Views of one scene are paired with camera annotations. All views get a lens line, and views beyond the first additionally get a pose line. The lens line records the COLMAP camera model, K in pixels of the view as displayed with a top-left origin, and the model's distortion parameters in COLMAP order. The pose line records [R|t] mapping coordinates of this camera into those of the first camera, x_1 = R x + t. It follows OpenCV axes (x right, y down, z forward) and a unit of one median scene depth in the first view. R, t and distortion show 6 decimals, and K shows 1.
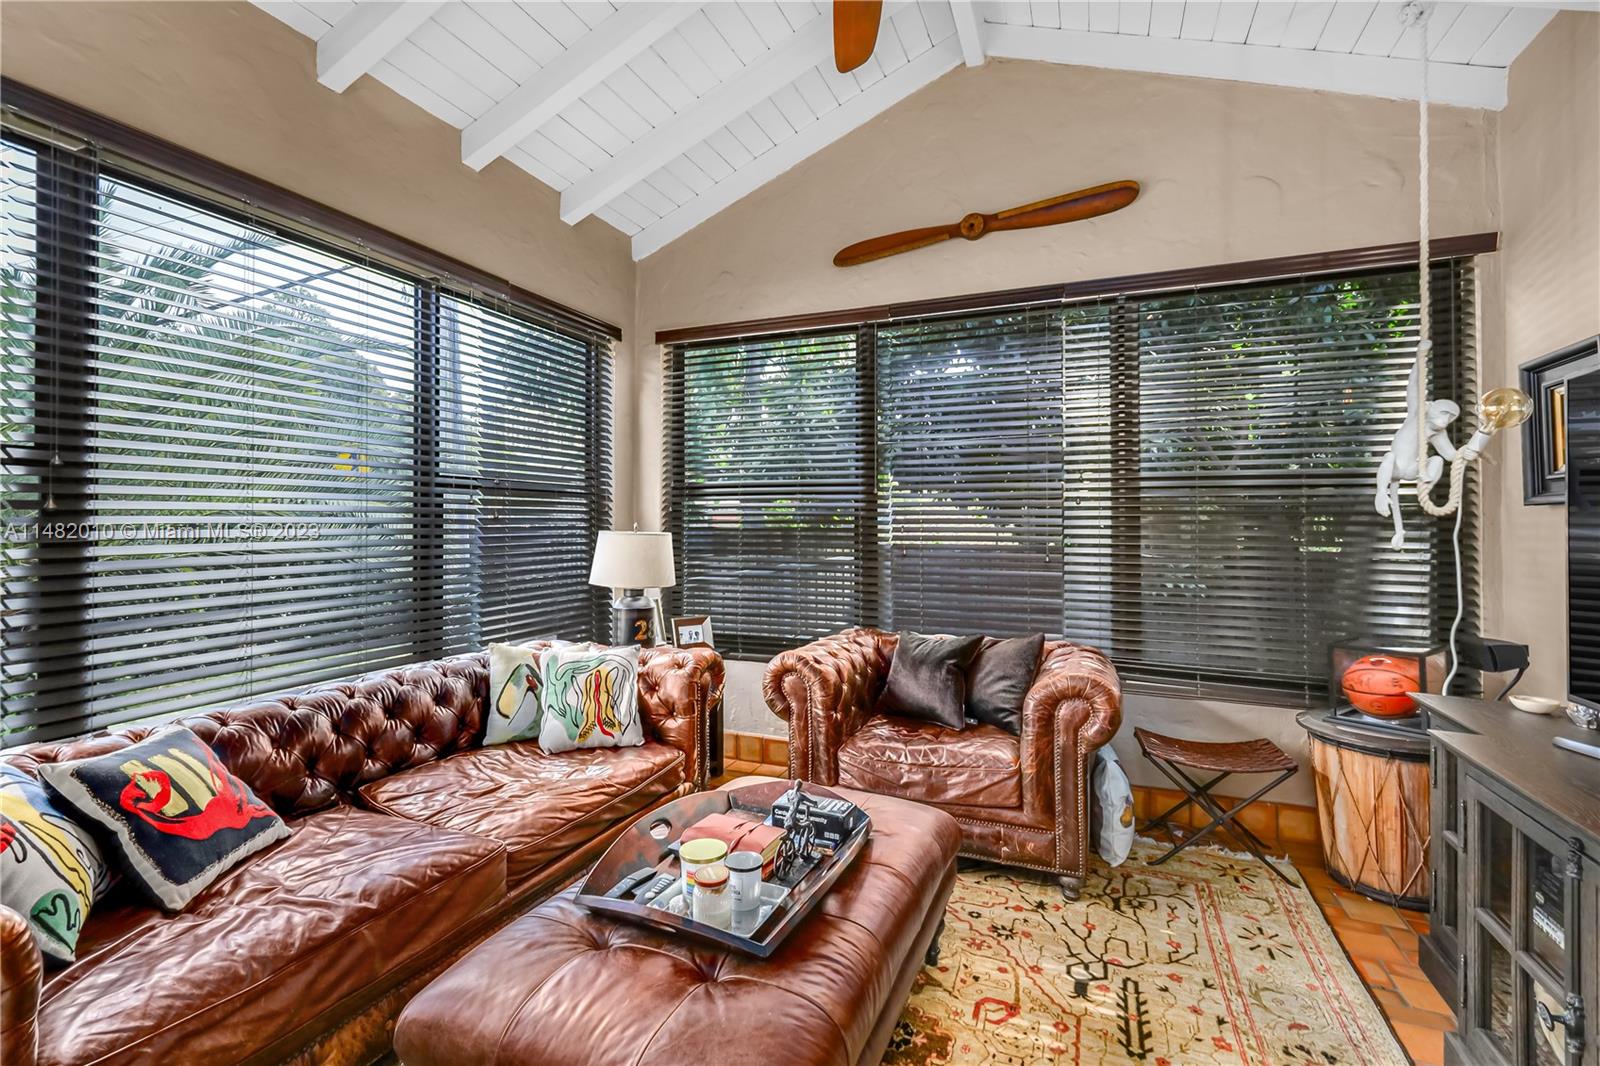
lens RADIAL K [[698.2, 0, 799.6], [0, 698.2, 522.1], [0, 0, 1]] dist [0.008616, 0.001334]
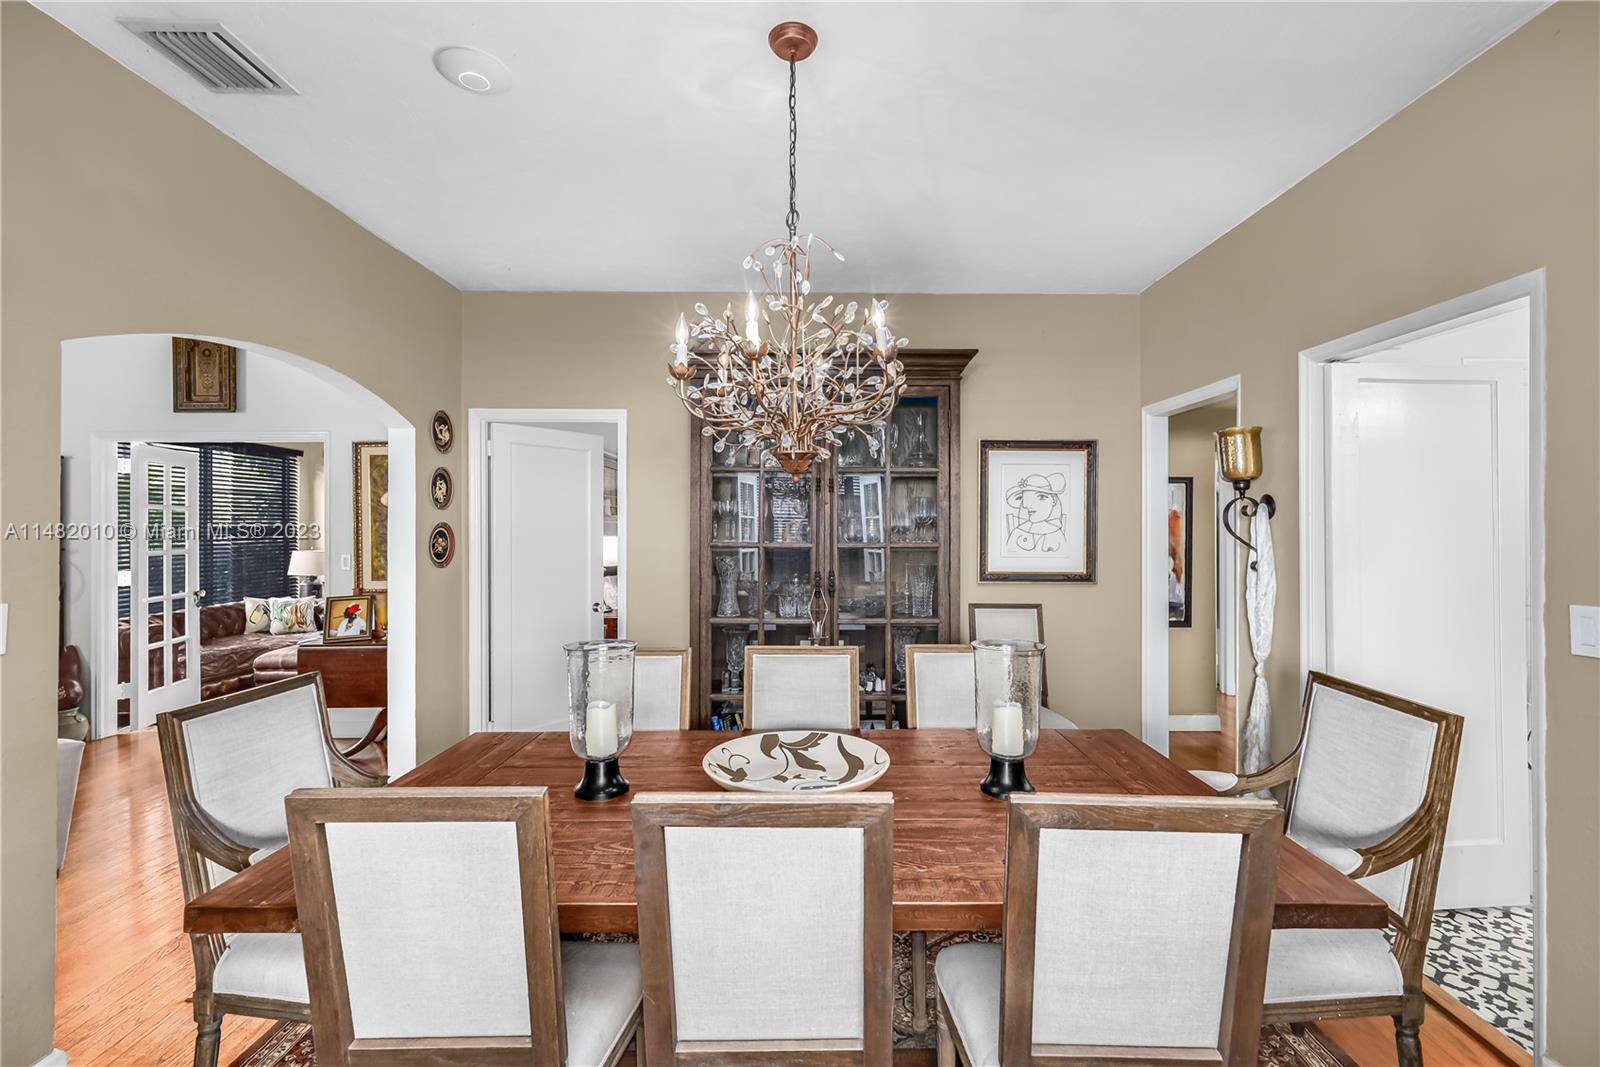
lens RADIAL K [[698.2, 0, 794.9], [0, 698.2, 523.3], [0, 0, 1]] dist [0.008616, 0.001334]
pose [[0.921490, 0.010776, 0.388253, 0.417684], [-0.004636, 0.999849, -0.016749, -0.061919], [-0.388375, 0.013634, 0.921400, -2.190219]]
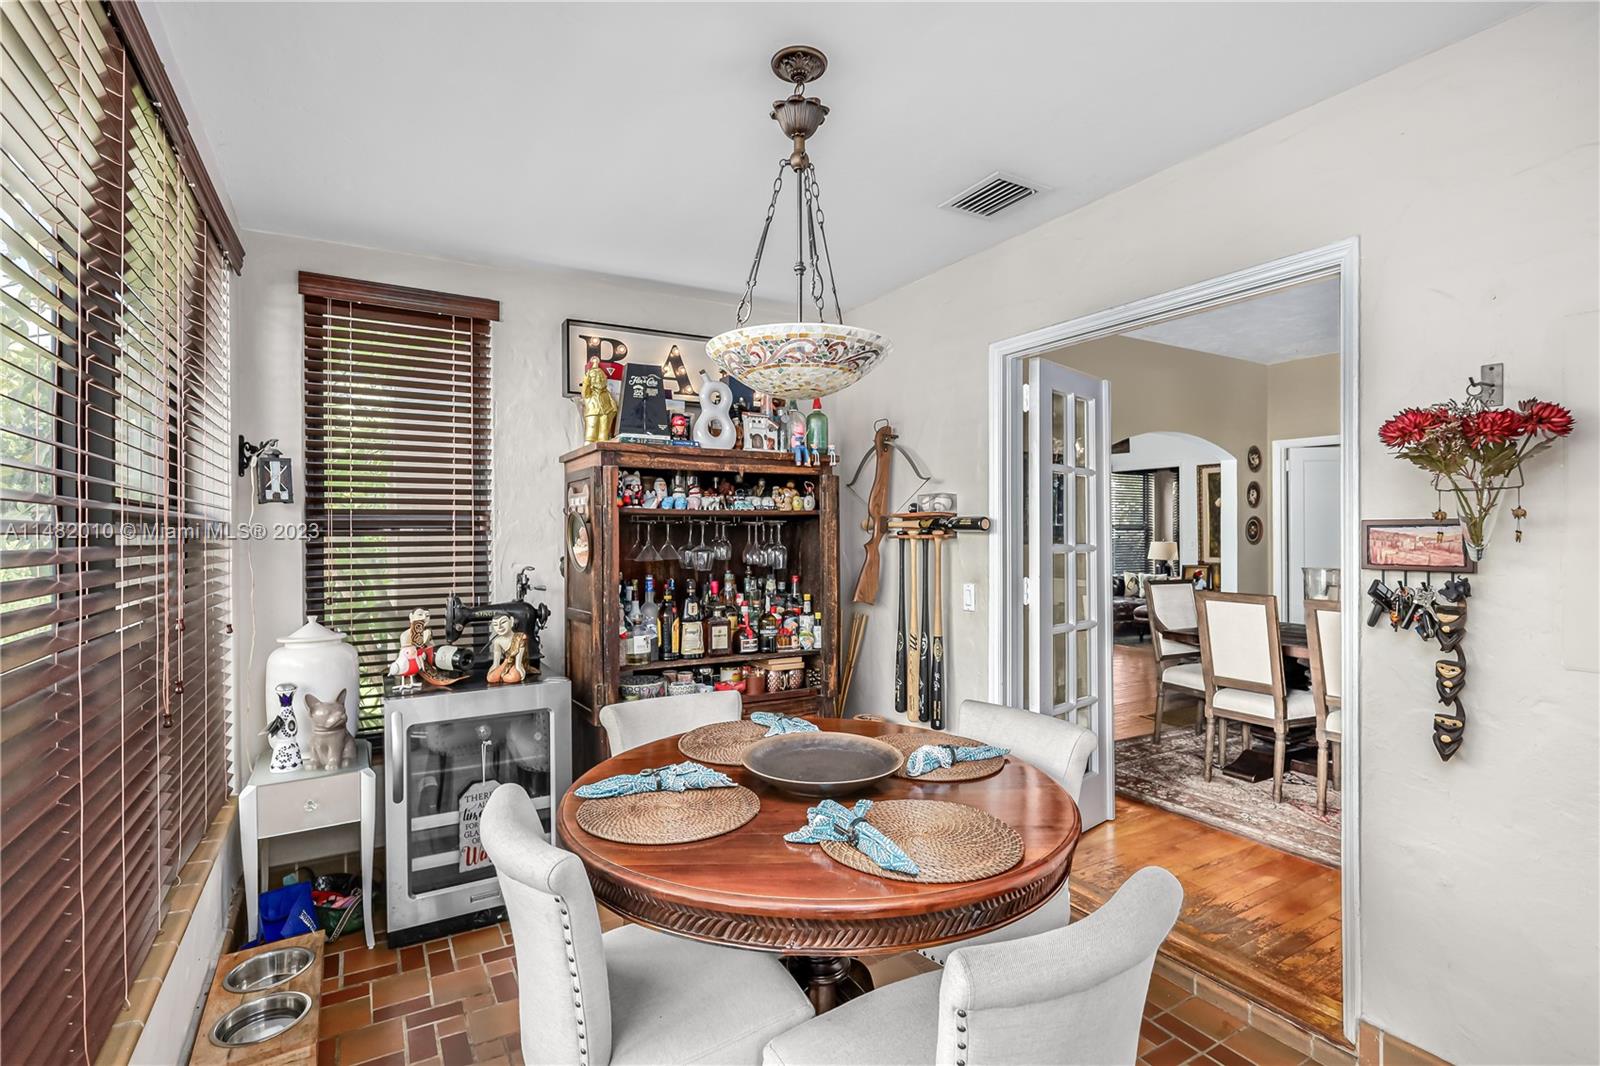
lens RADIAL K [[738.0, 0, 791.8], [0, 738.0, 529.3], [0, 0, 1]] dist [0.002677, 0.000084]
pose [[0.794258, 0.008525, -0.607521, 0.561243], [-0.012055, 0.999926, -0.001729, -0.022598], [0.607461, 0.008697, 0.794302, -3.315435]]
